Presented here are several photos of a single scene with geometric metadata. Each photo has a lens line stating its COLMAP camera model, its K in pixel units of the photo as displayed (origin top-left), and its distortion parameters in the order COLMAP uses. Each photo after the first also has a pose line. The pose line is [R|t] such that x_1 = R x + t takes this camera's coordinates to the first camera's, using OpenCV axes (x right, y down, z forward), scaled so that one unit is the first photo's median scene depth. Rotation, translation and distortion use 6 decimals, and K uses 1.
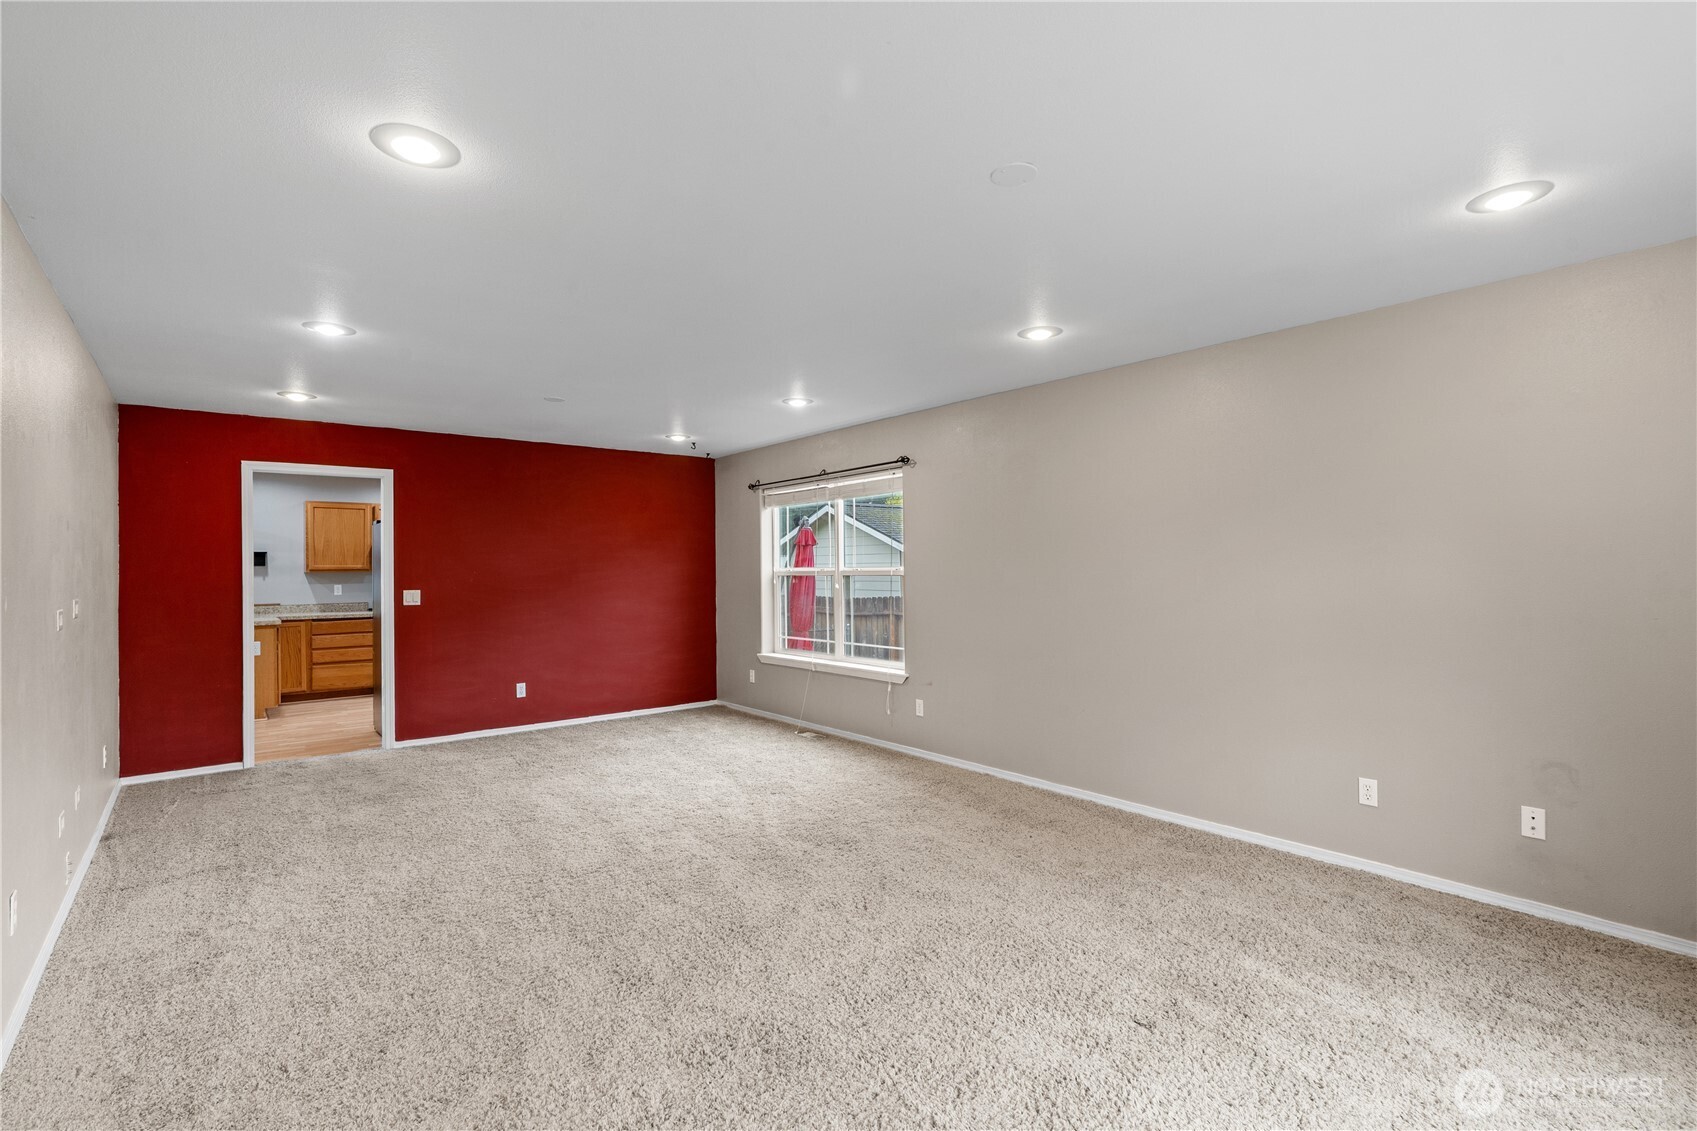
lens RADIAL K [[770.8, 0, 848.5], [0, 770.8, 565.5], [0, 0, 1]] dist [-0.002177, 0.001496]
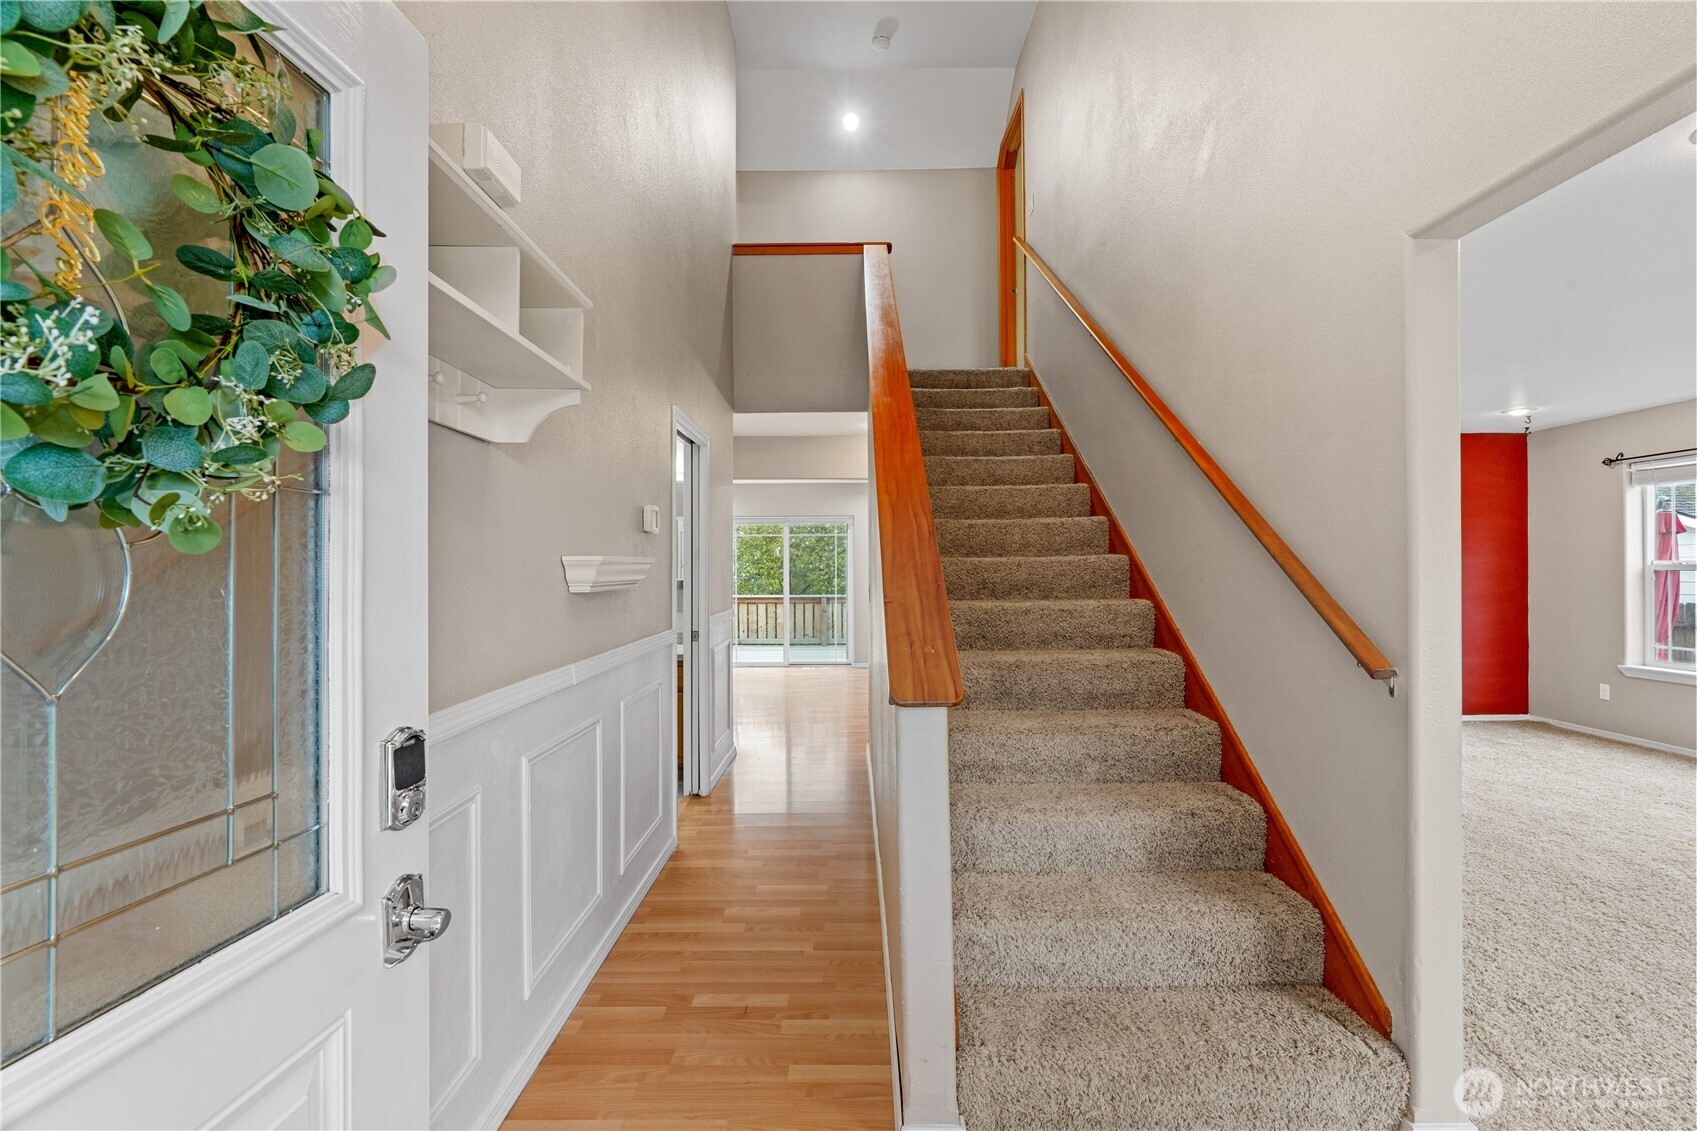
lens RADIAL K [[770.8, 0, 848.5], [0, 770.8, 565.5], [0, 0, 1]] dist [-0.002177, 0.001496]
pose [[0.772552, 0.001352, -0.634950, -0.230369], [0.004378, 0.999963, 0.007456, -0.000969], [0.634937, -0.008540, 0.772517, -0.152730]]
